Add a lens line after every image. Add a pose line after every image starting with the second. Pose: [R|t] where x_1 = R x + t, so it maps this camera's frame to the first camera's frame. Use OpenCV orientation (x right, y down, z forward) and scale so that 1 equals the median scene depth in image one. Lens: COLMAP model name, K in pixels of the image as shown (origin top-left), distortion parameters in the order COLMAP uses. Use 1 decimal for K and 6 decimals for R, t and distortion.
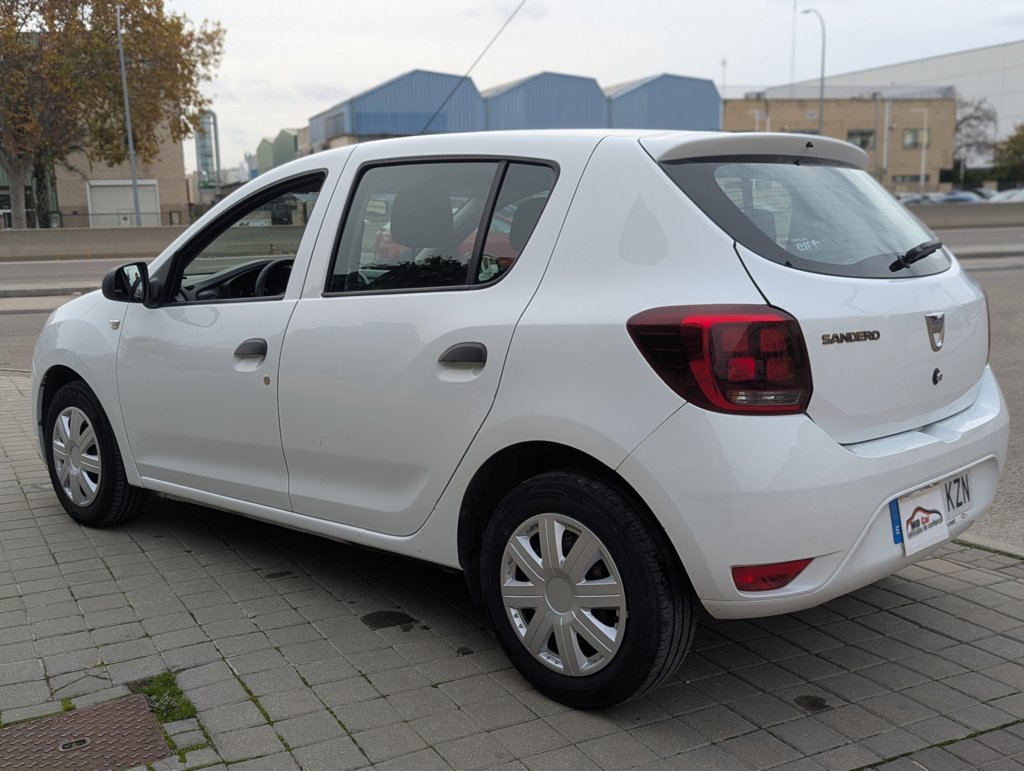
lens RADIAL K [[1096.3, 0, 505.7], [0, 1096.3, 384.3], [0, 0, 1]] dist [0.062797, 0.000000]
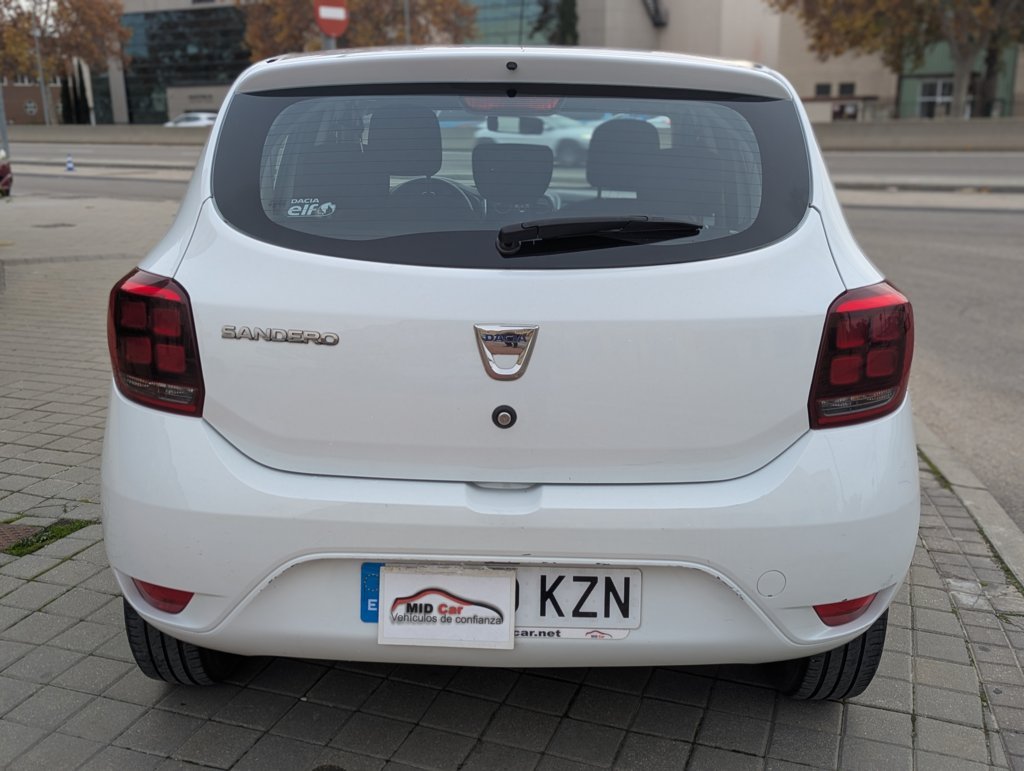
lens RADIAL K [[1096.3, 0, 508.0], [0, 1096.3, 382.3], [0, 0, 1]] dist [0.062797, 0.000000]
pose [[0.649728, 0.189986, -0.736042, 0.894017], [-0.116569, 0.981714, 0.150499, -0.131550], [0.751176, -0.011984, 0.659994, 0.561262]]
